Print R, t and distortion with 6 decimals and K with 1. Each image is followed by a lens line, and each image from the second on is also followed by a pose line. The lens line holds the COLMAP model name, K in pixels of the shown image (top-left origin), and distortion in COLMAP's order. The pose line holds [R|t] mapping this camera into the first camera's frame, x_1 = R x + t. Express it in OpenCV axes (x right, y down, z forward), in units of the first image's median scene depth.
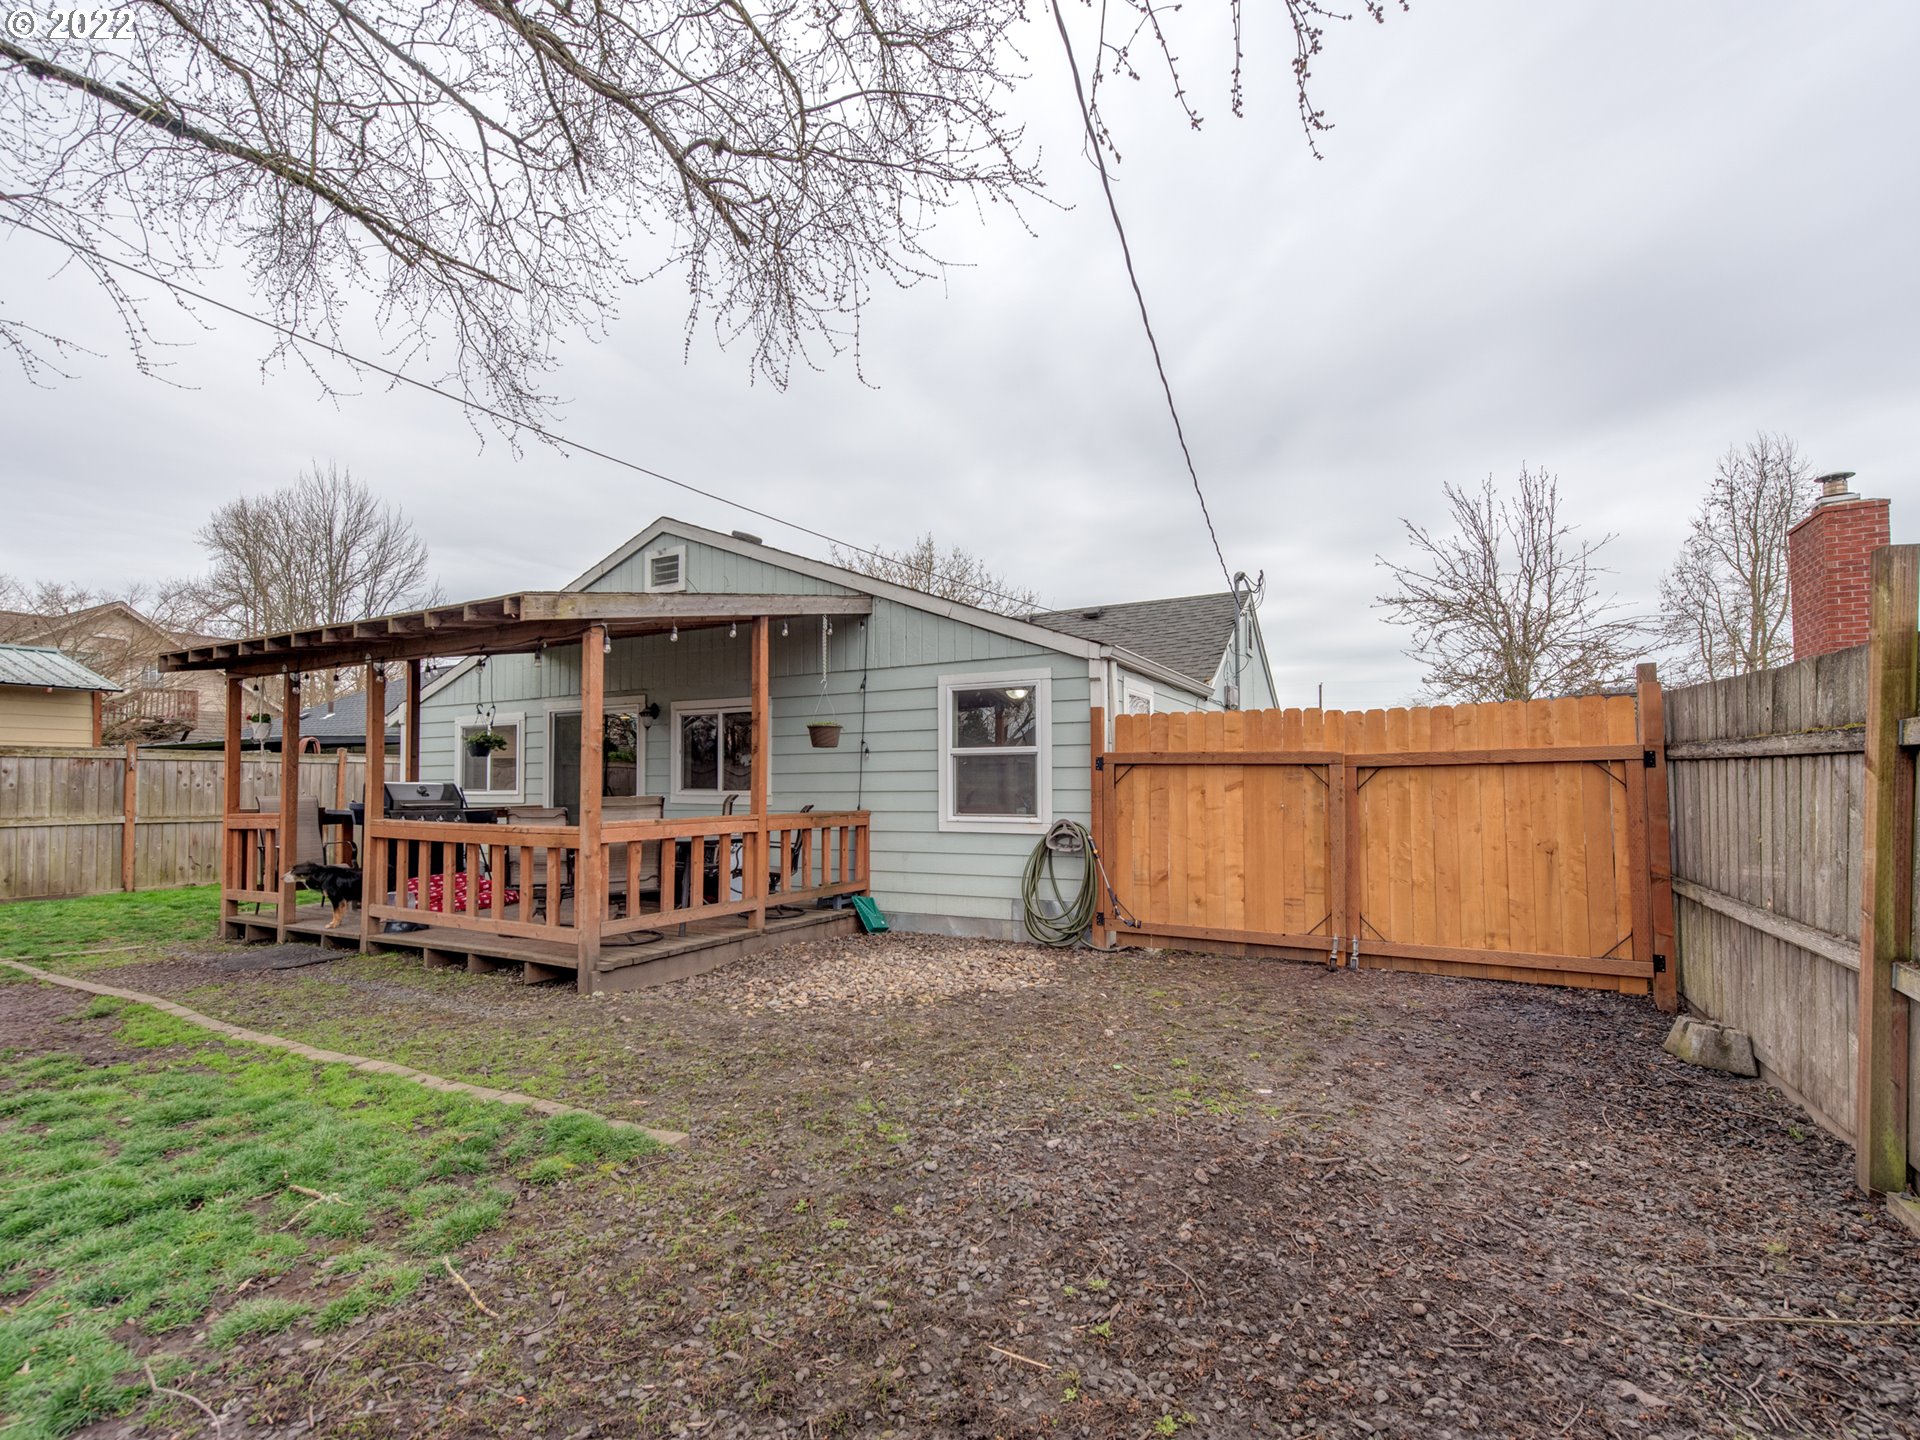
lens RADIAL K [[873.8, 0, 981.8], [0, 873.8, 705.6], [0, 0, 1]] dist [0.003792, -0.000212]
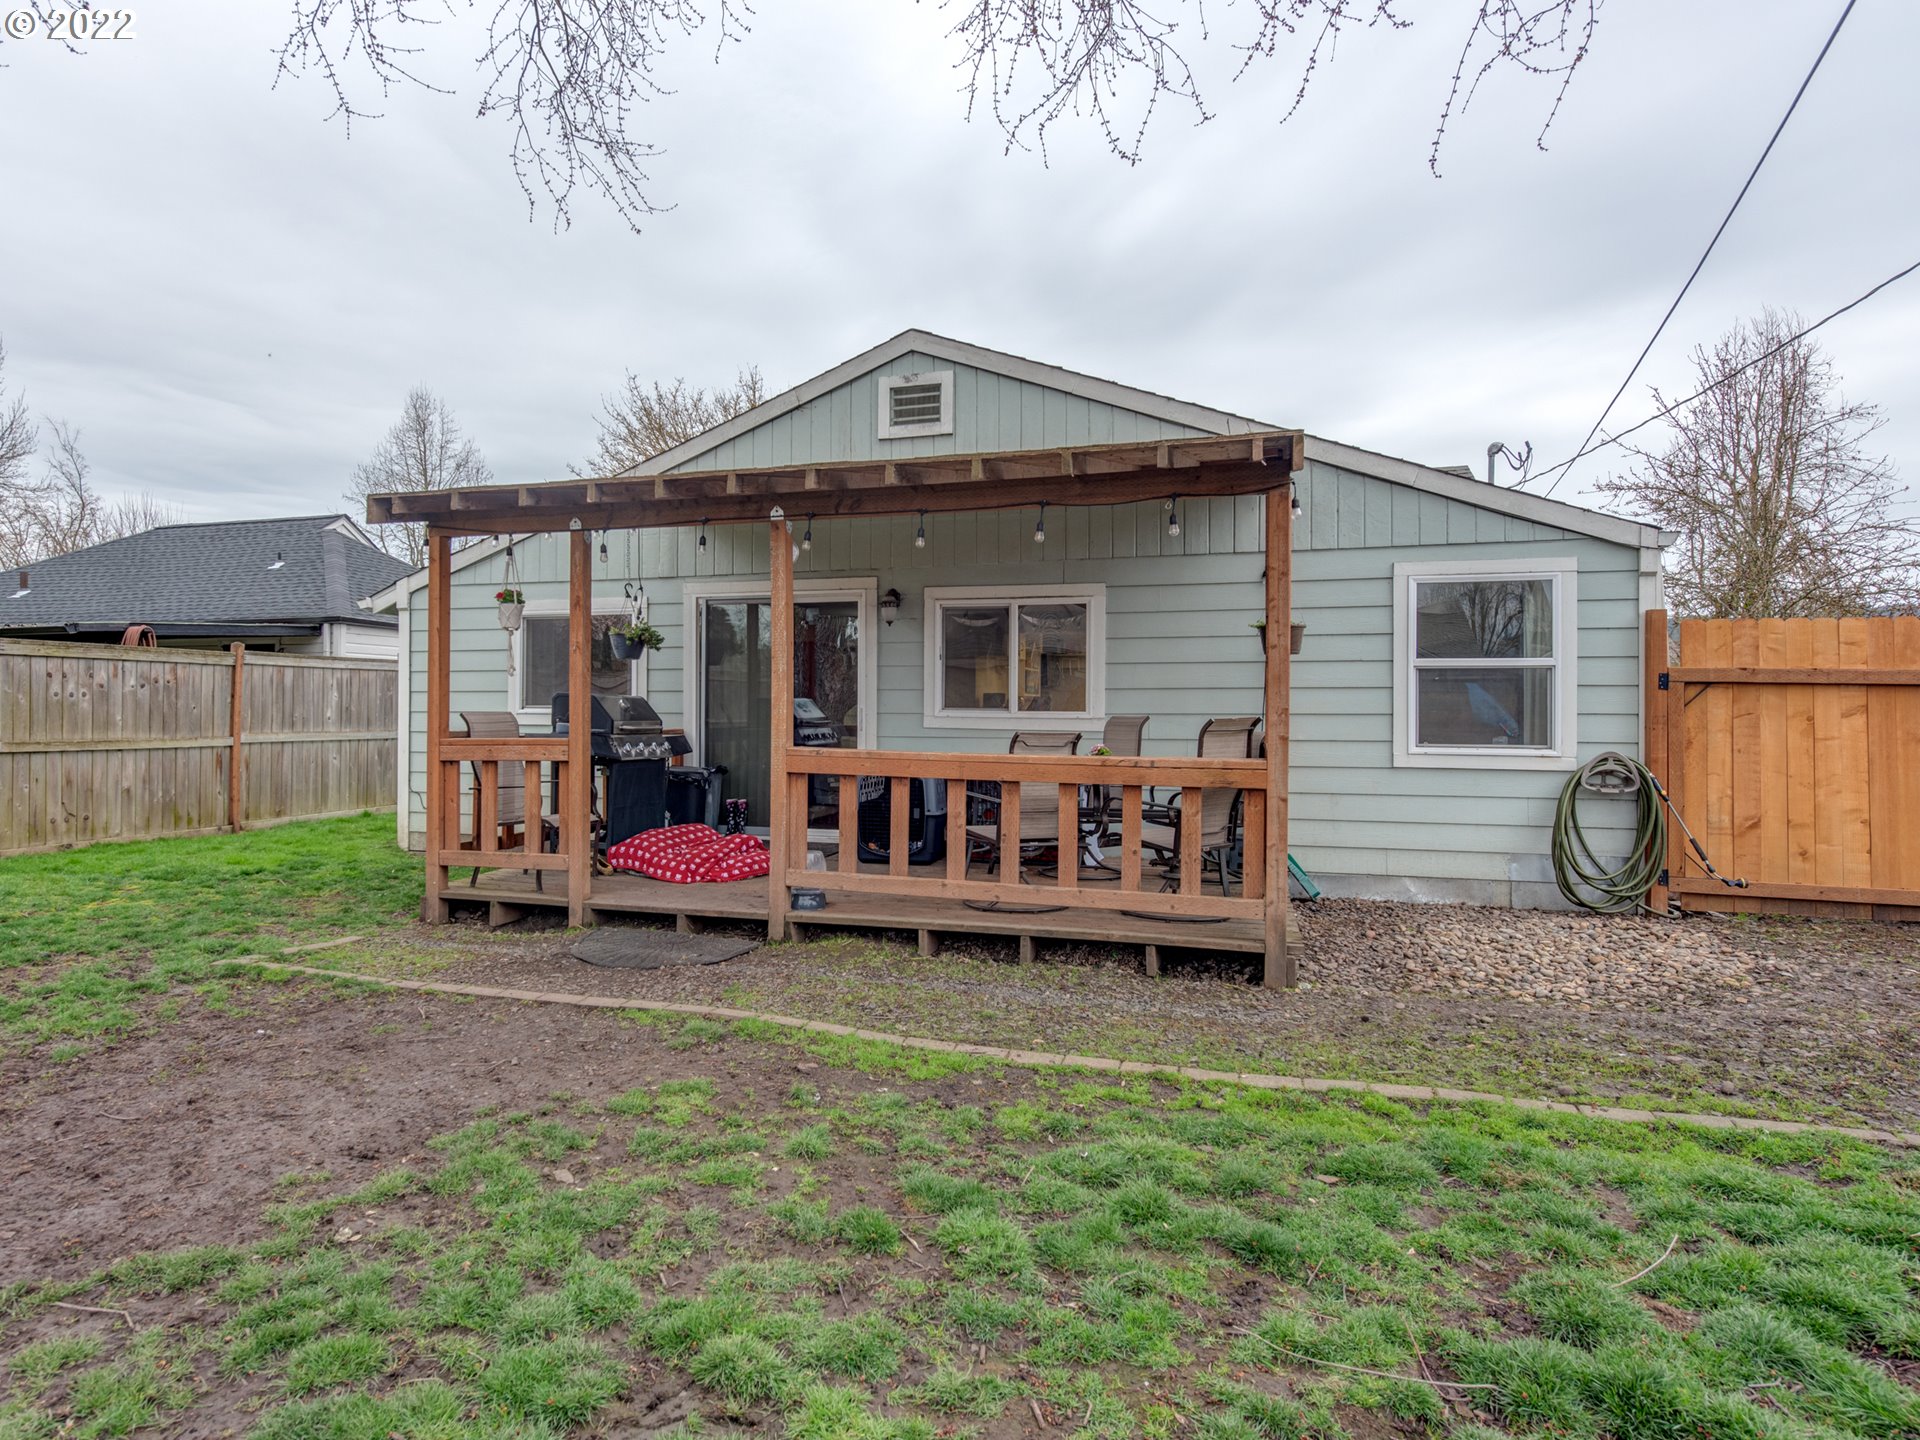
lens RADIAL K [[1152.8, 0, 960.2], [0, 1152.8, 634.5], [0, 0, 1]] dist [0.001221, 0.001412]
pose [[0.987471, 0.019720, 0.156562, -0.611246], [-0.024052, 0.999377, 0.025824, 0.011848], [-0.155955, -0.029266, 0.987330, 0.070280]]
